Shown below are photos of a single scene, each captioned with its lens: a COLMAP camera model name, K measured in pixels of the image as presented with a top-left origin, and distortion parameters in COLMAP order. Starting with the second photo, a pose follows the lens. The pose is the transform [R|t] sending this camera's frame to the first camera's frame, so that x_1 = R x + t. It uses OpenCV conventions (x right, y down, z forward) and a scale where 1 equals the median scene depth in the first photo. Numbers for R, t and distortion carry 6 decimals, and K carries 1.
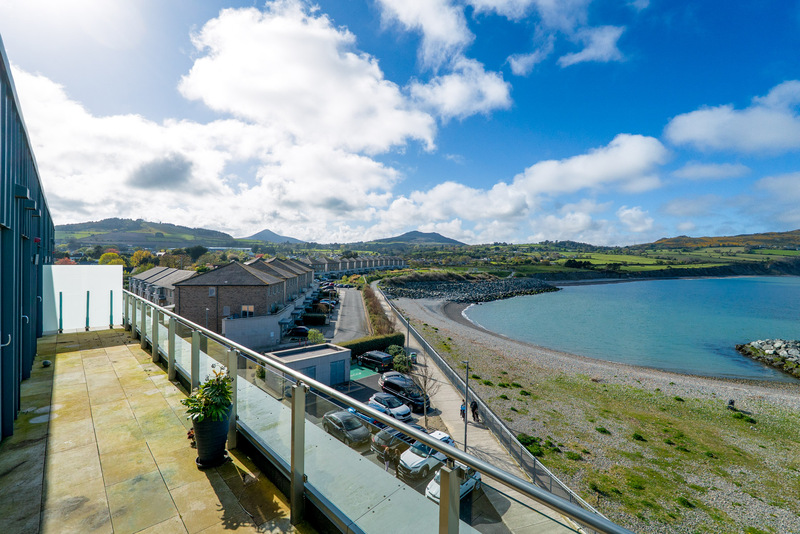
lens RADIAL K [[358.5, 0, 409.5], [0, 358.5, 268.0], [0, 0, 1]] dist [0.000193, 0.000420]
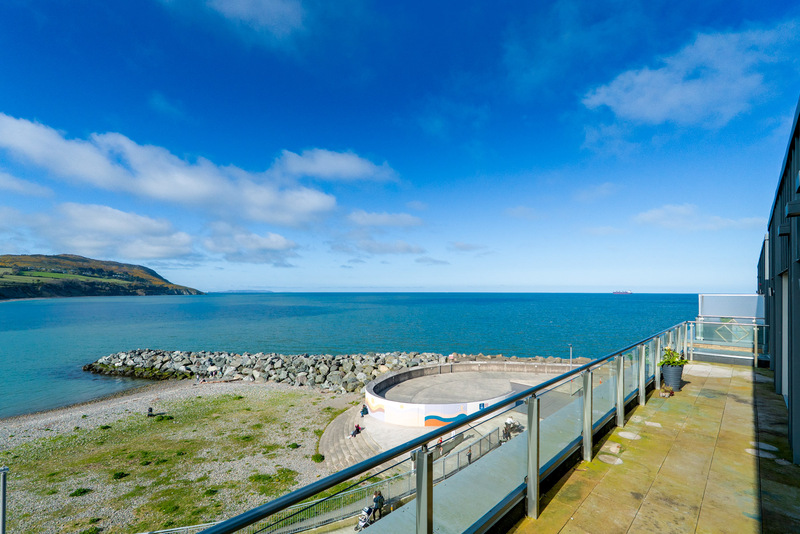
lens RADIAL K [[356.9, 0, 400.3], [0, 356.9, 291.4], [0, 0, 1]] dist [-0.003721, 0.000134]
pose [[-0.023664, -0.017224, 0.999572, -0.101660], [0.013823, 0.999750, 0.017555, -0.002812], [-0.999624, 0.014233, -0.023420, 0.104274]]
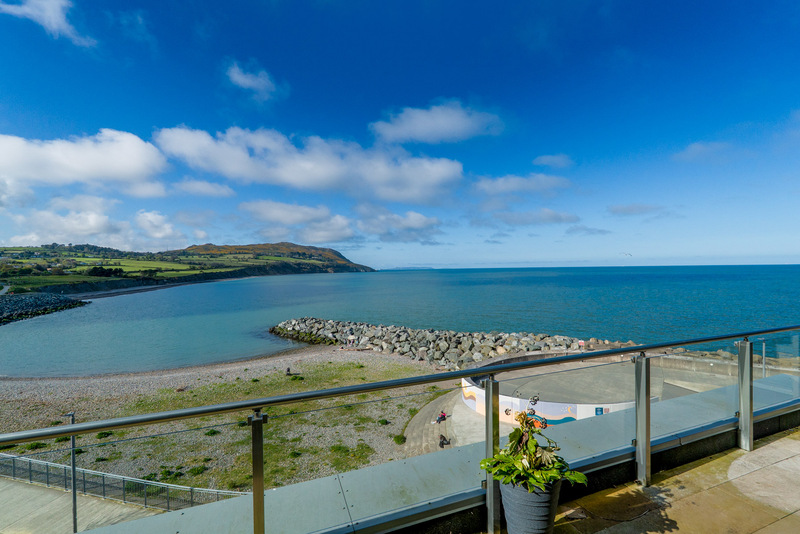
lens RADIAL K [[356.9, 0, 394.1], [0, 356.9, 276.9], [0, 0, 1]] dist [-0.003721, 0.000134]
pose [[0.406384, -0.048511, 0.912414, -0.052573], [0.041974, 0.998527, 0.034395, 0.001572], [-0.912738, 0.024320, 0.407821, 0.042524]]
